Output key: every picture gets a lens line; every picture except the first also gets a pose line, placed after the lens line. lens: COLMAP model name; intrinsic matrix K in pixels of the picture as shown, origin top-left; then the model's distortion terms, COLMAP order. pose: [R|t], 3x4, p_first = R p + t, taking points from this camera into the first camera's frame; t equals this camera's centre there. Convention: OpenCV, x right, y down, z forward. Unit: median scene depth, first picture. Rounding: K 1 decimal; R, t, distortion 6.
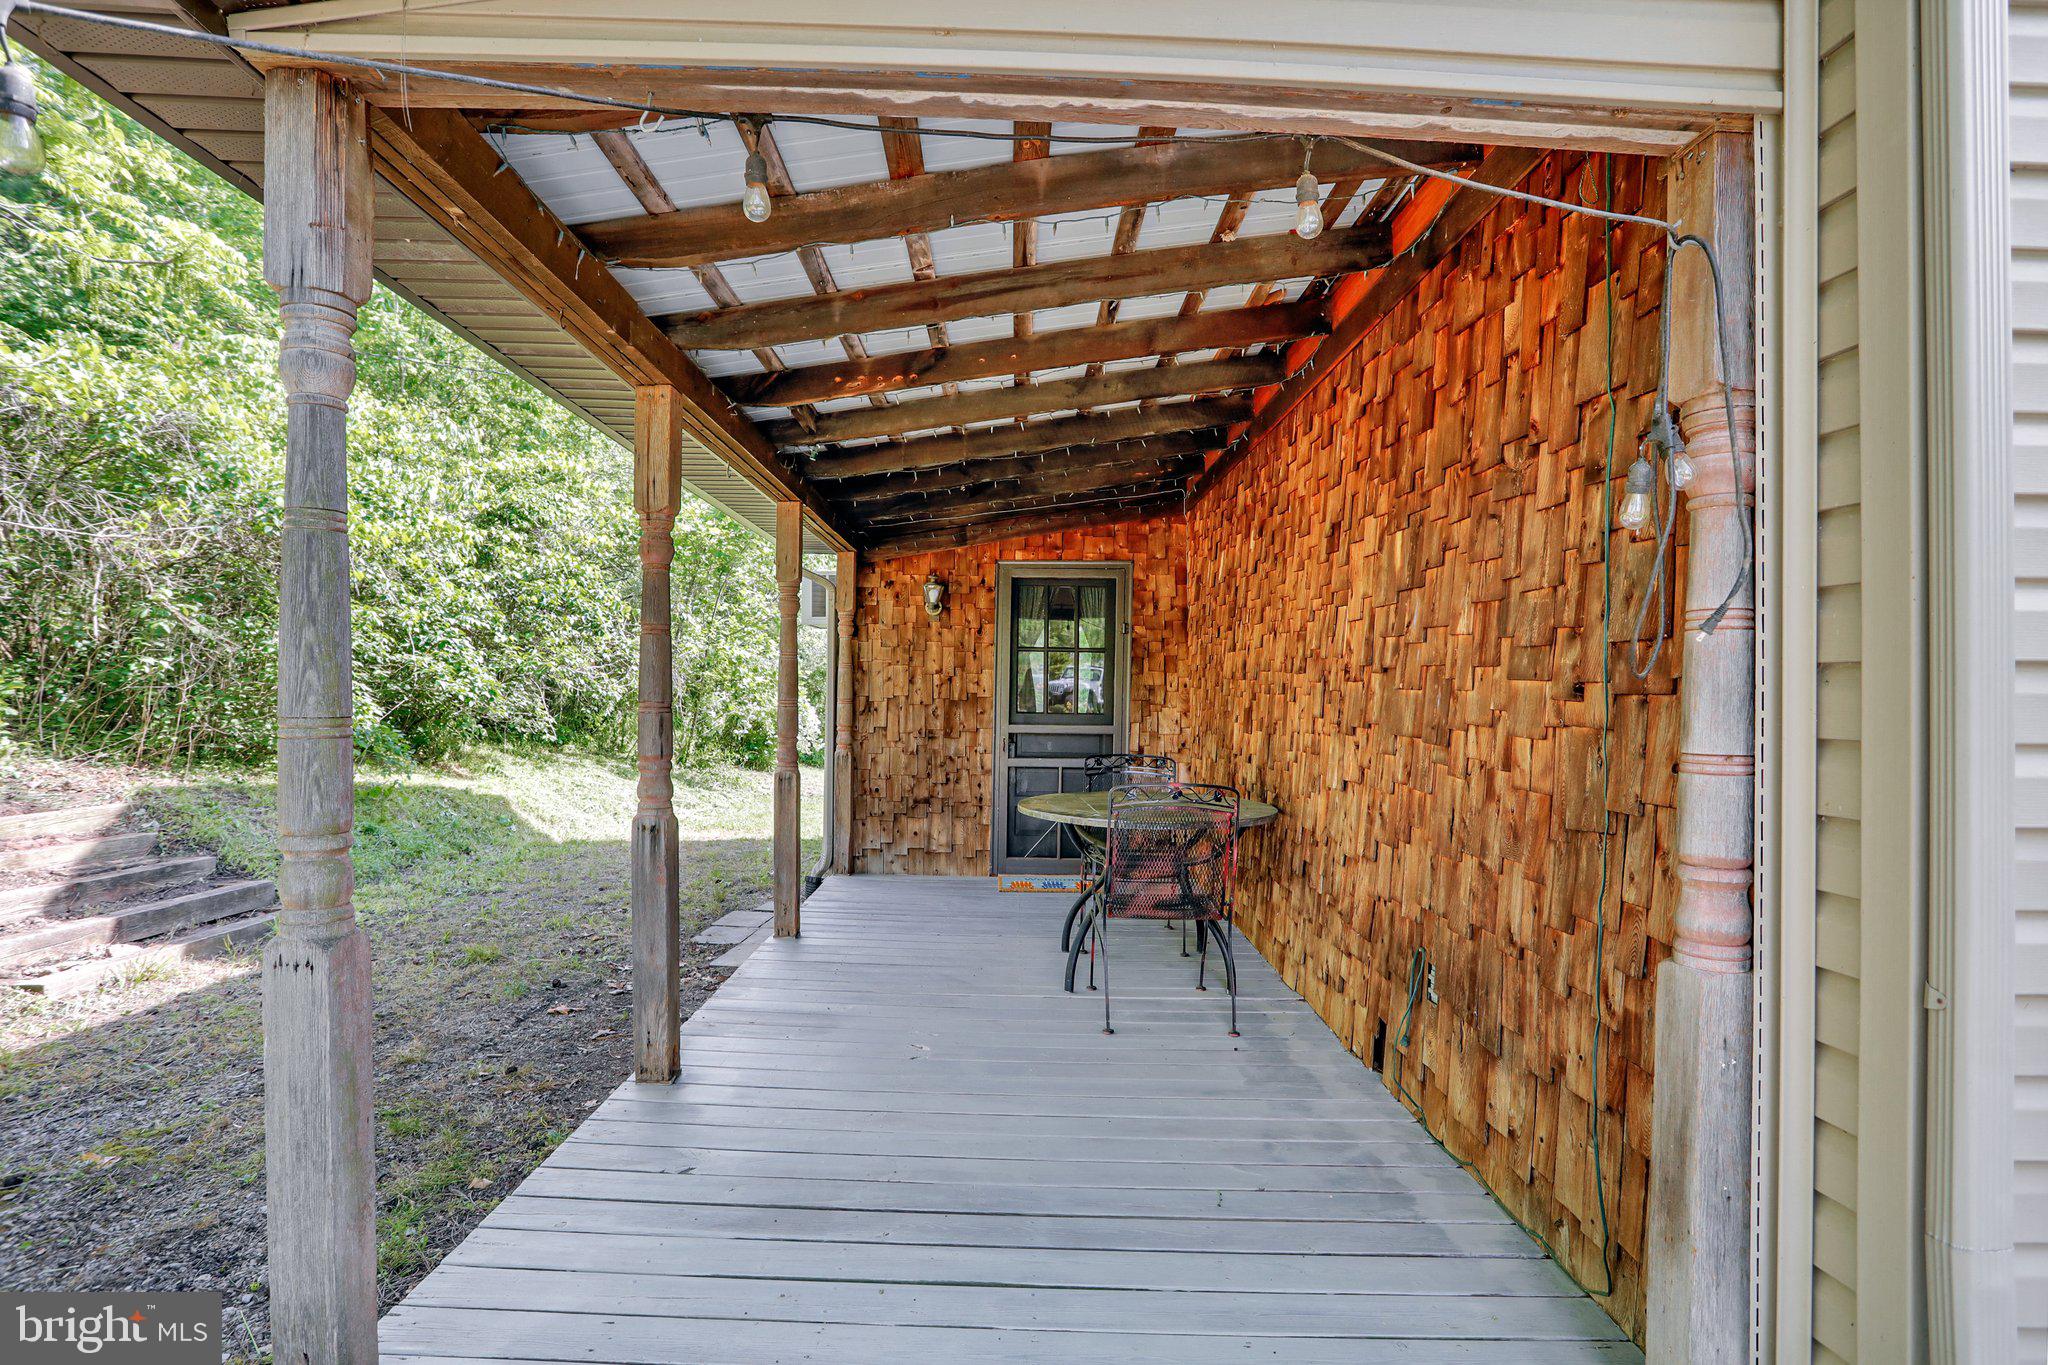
lens RADIAL K [[1041.3, 0, 1021.0], [0, 1041.3, 717.9], [0, 0, 1]] dist [-0.044373, 0.001262]
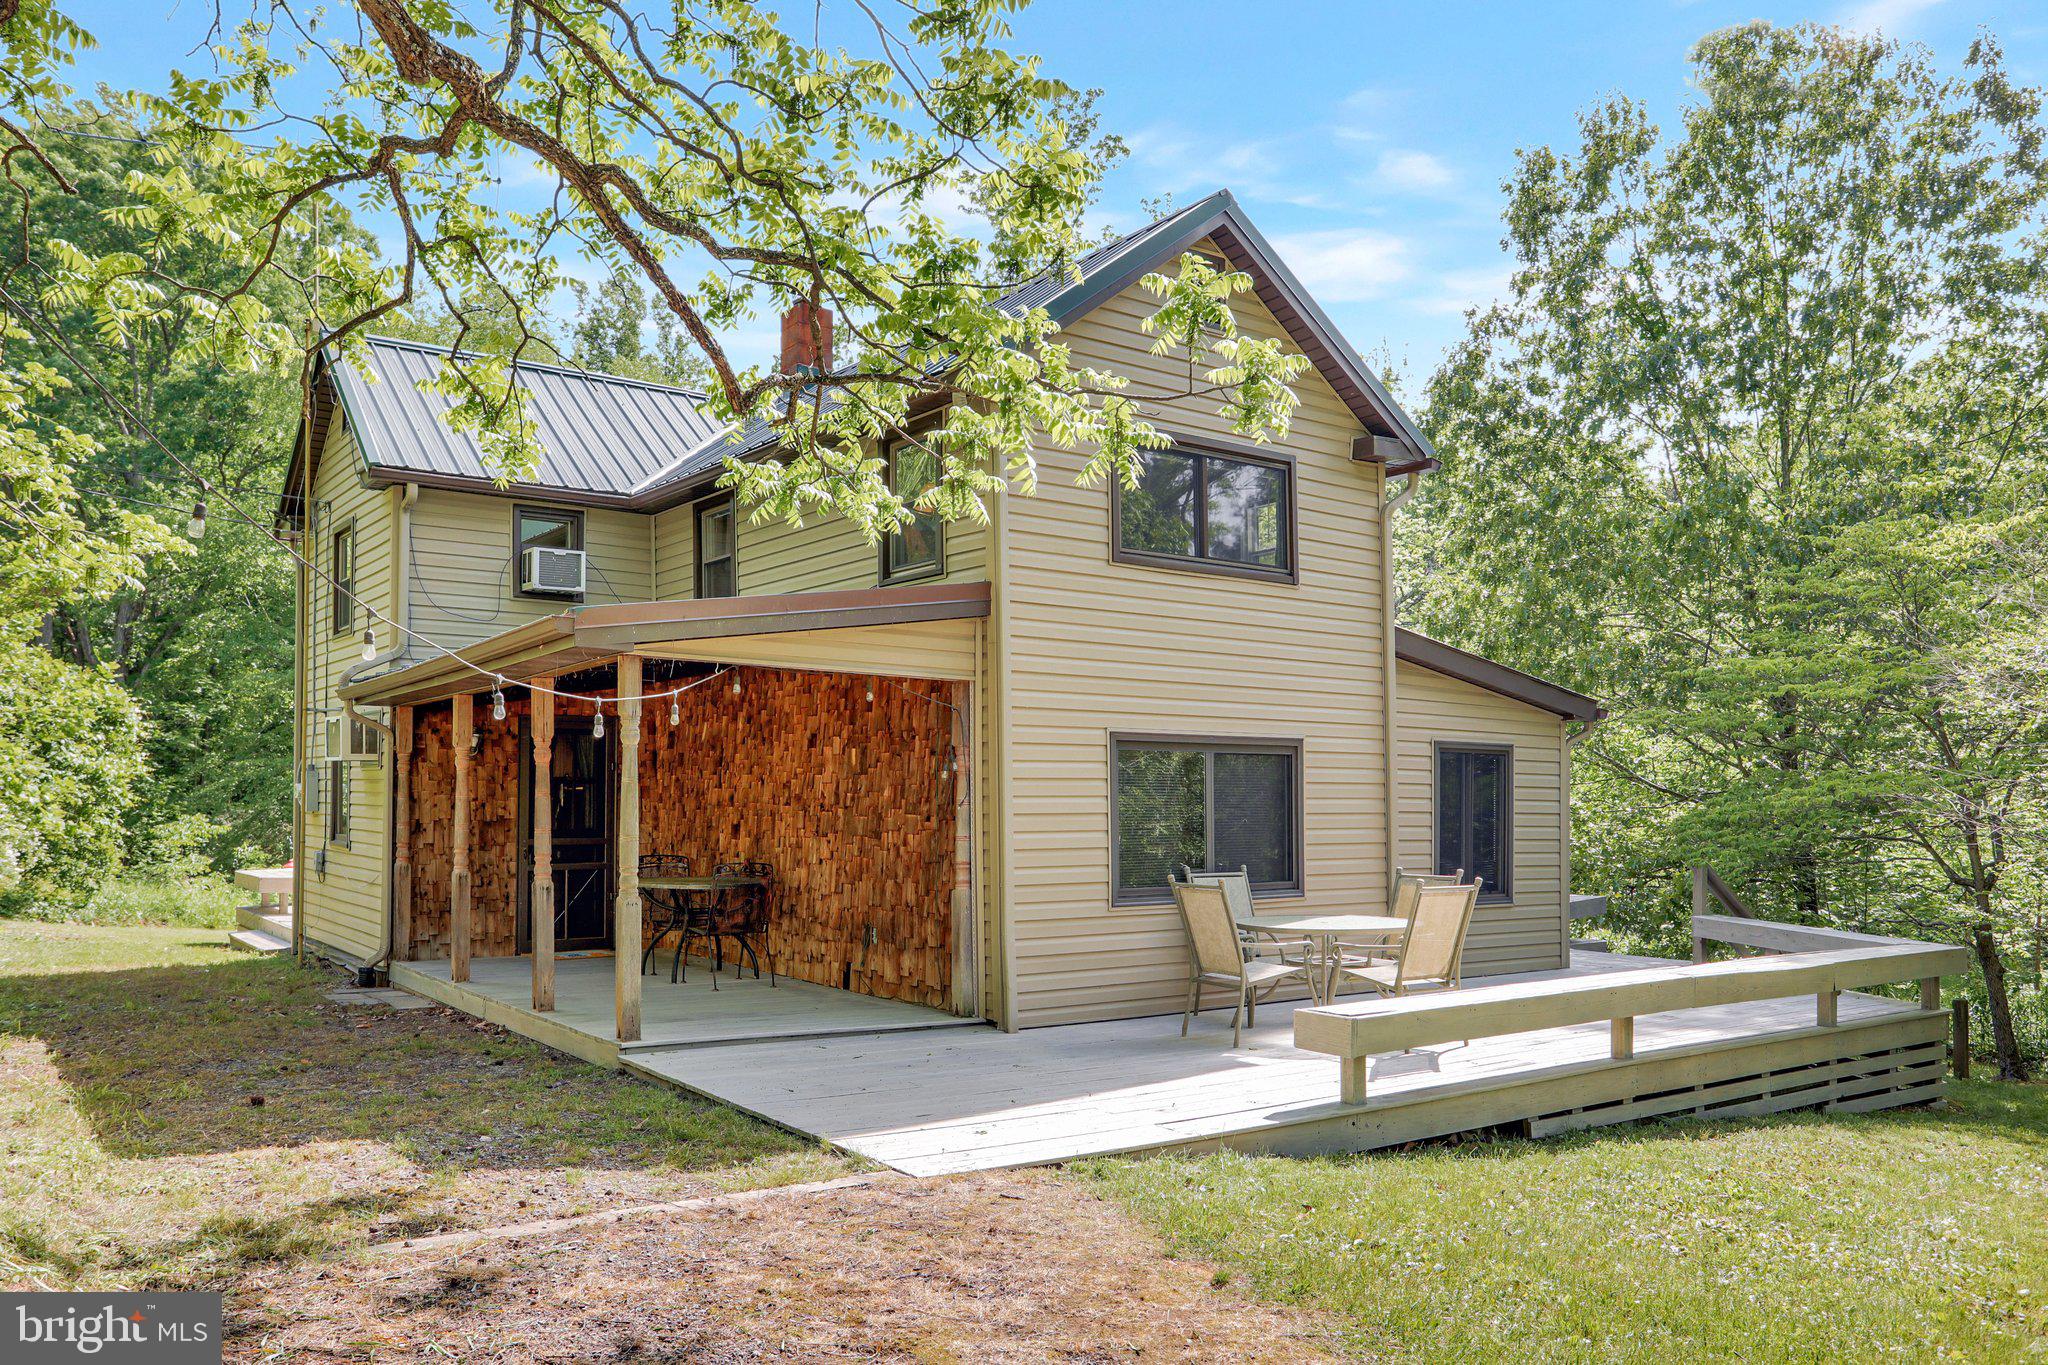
lens RADIAL K [[1528.7, 0, 1053.1], [0, 1528.7, 741.8], [0, 0, 1]] dist [0.020902, 0.005257]
pose [[0.814876, 0.011845, 0.579514, -1.063380], [0.020563, 0.998571, -0.049325, -0.012914], [-0.579270, 0.052110, 0.813468, -1.737150]]
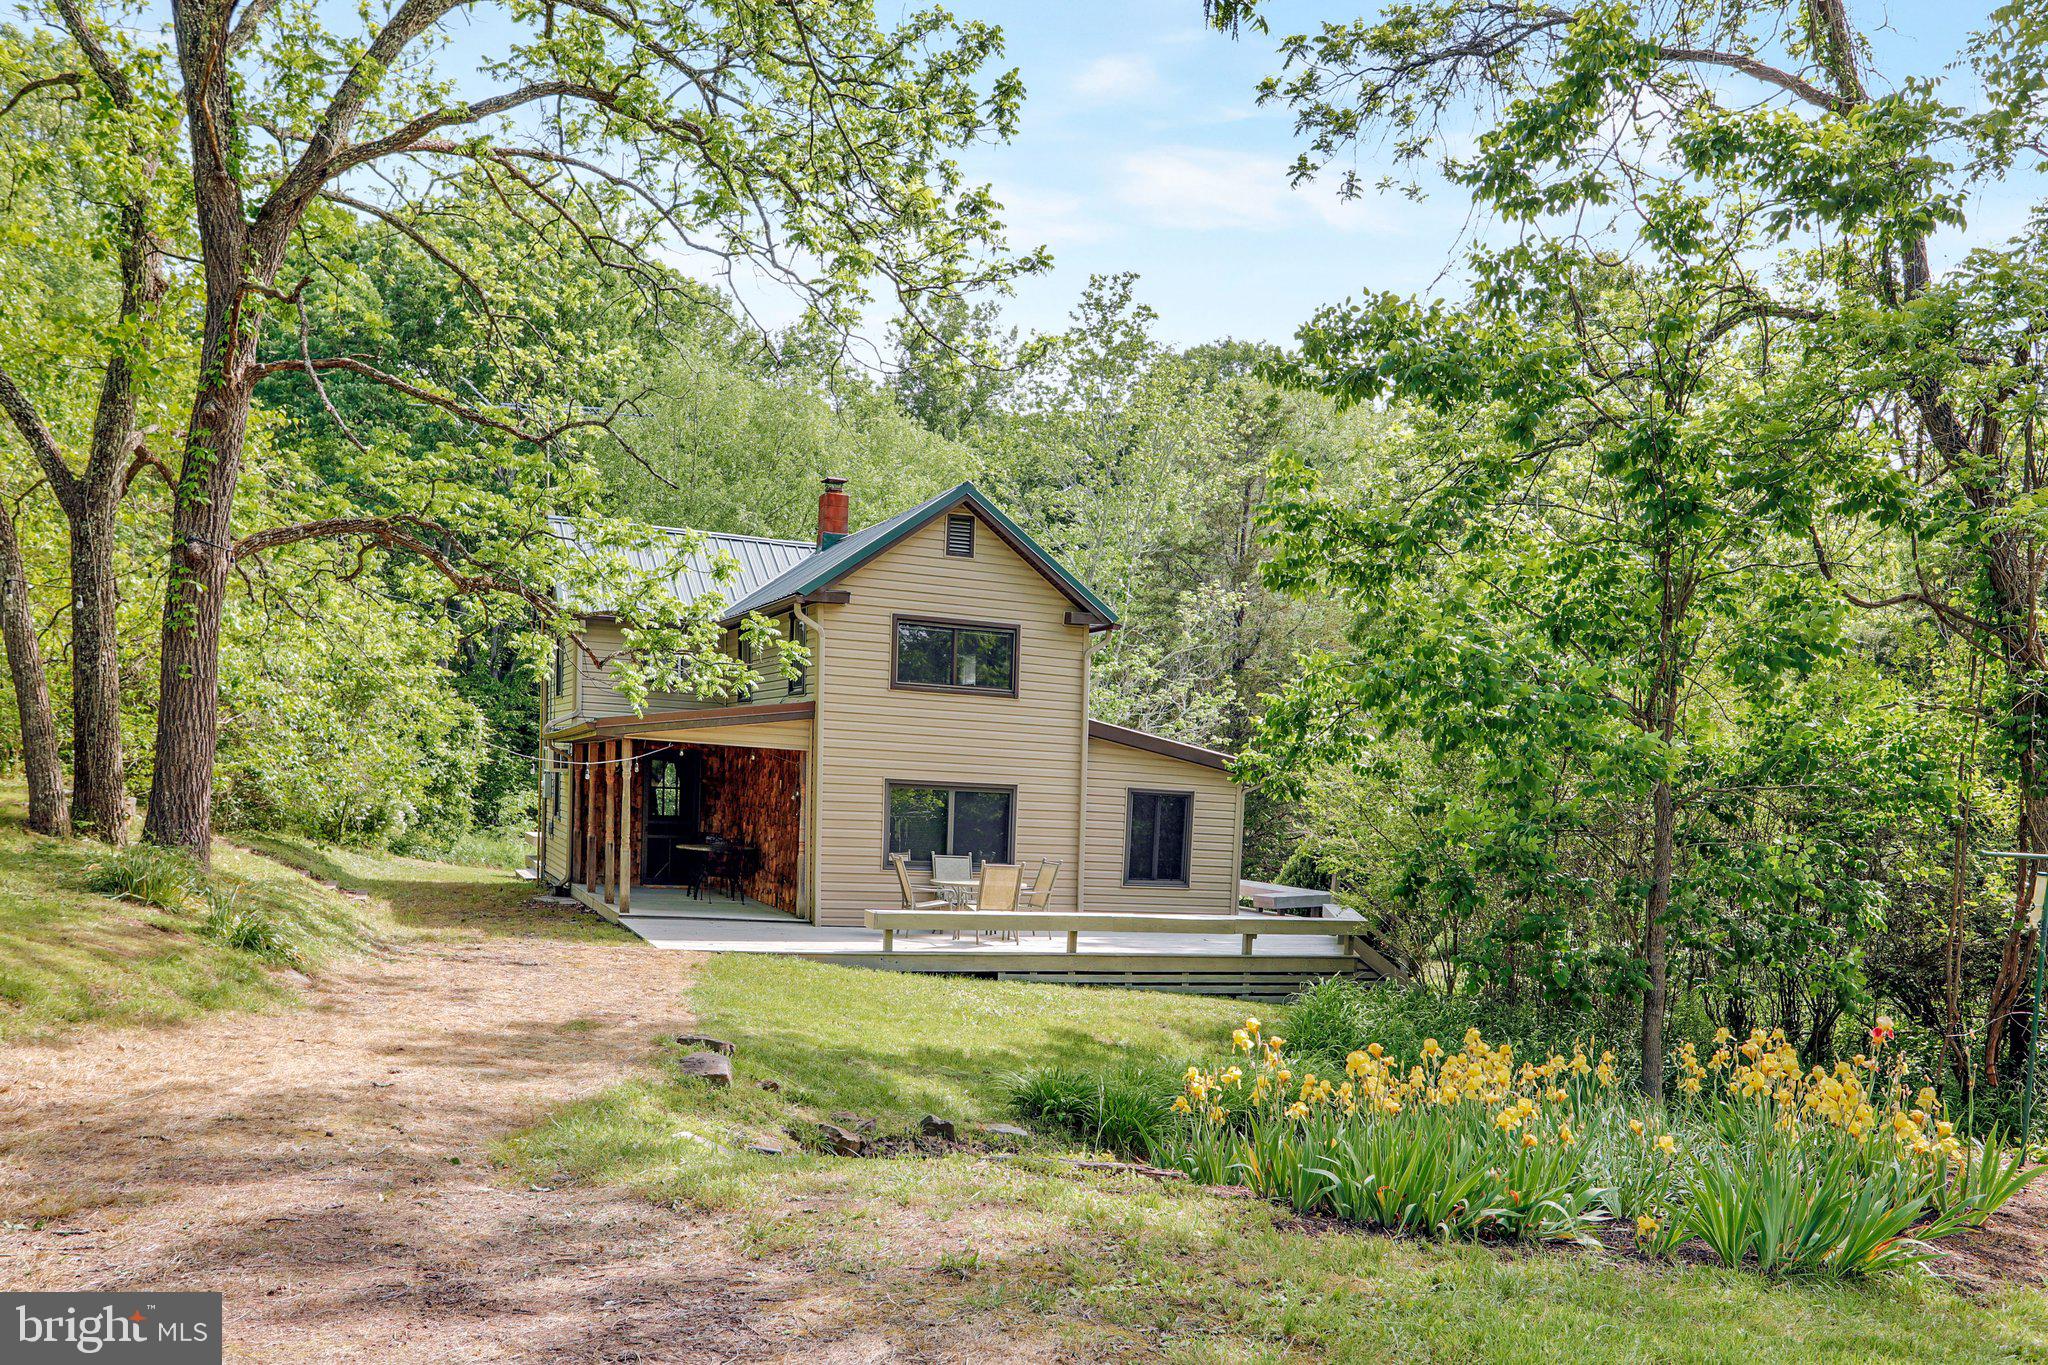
lens RADIAL K [[1654.5, 0, 1044.9], [0, 1654.5, 960.1], [0, 0, 1]] dist [0.003574, -0.004780]
pose [[0.928854, -0.007896, 0.370361, -0.992544], [-0.026442, 0.995810, 0.087546, -0.054821], [-0.369500, -0.091110, 0.924753, -4.980590]]
